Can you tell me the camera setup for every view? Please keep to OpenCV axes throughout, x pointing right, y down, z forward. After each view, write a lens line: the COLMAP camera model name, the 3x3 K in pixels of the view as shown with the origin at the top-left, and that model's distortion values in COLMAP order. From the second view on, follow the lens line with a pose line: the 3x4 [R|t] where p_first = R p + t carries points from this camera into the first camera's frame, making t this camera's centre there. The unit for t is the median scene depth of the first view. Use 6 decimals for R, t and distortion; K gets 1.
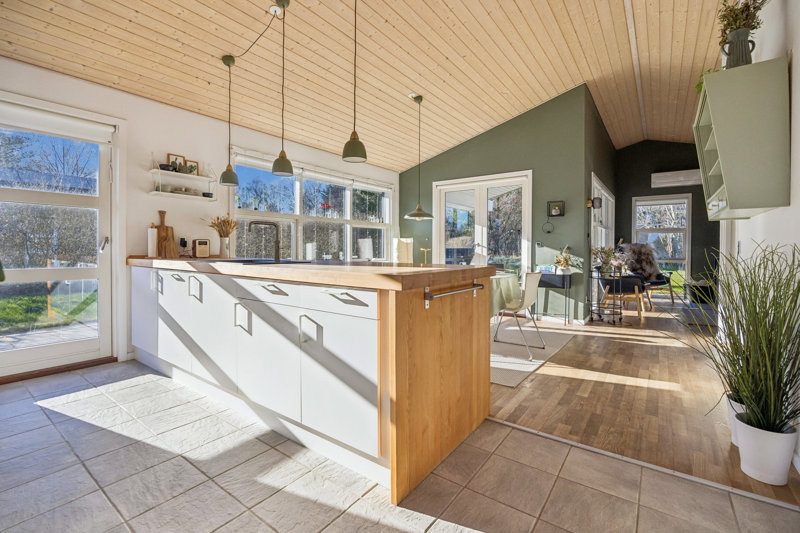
lens RADIAL K [[358.8, 0, 409.4], [0, 358.8, 253.4], [0, 0, 1]] dist [-0.006743, 0.000797]
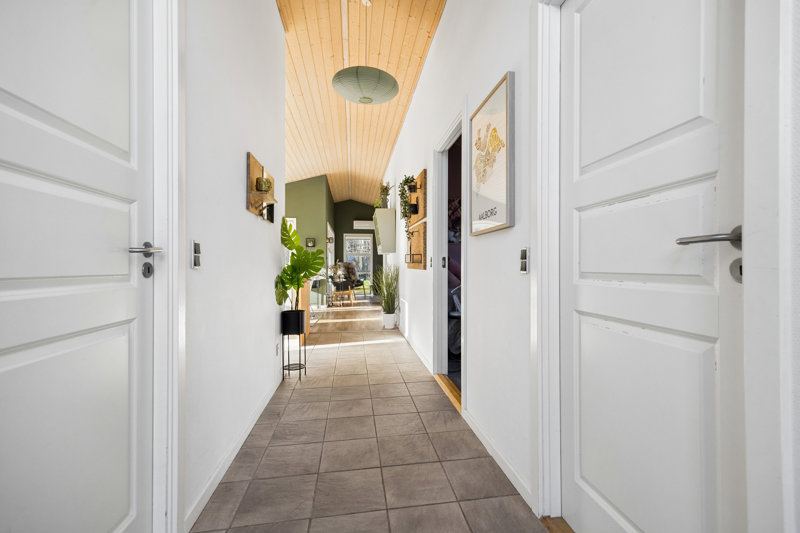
lens RADIAL K [[358.8, 0, 406.1], [0, 358.8, 266.6], [0, 0, 1]] dist [-0.006743, 0.000797]
pose [[0.725779, -0.005701, 0.687904, -0.697217], [0.011528, 0.999926, -0.003877, 0.004644], [-0.687831, 0.010744, 0.725791, -0.891510]]
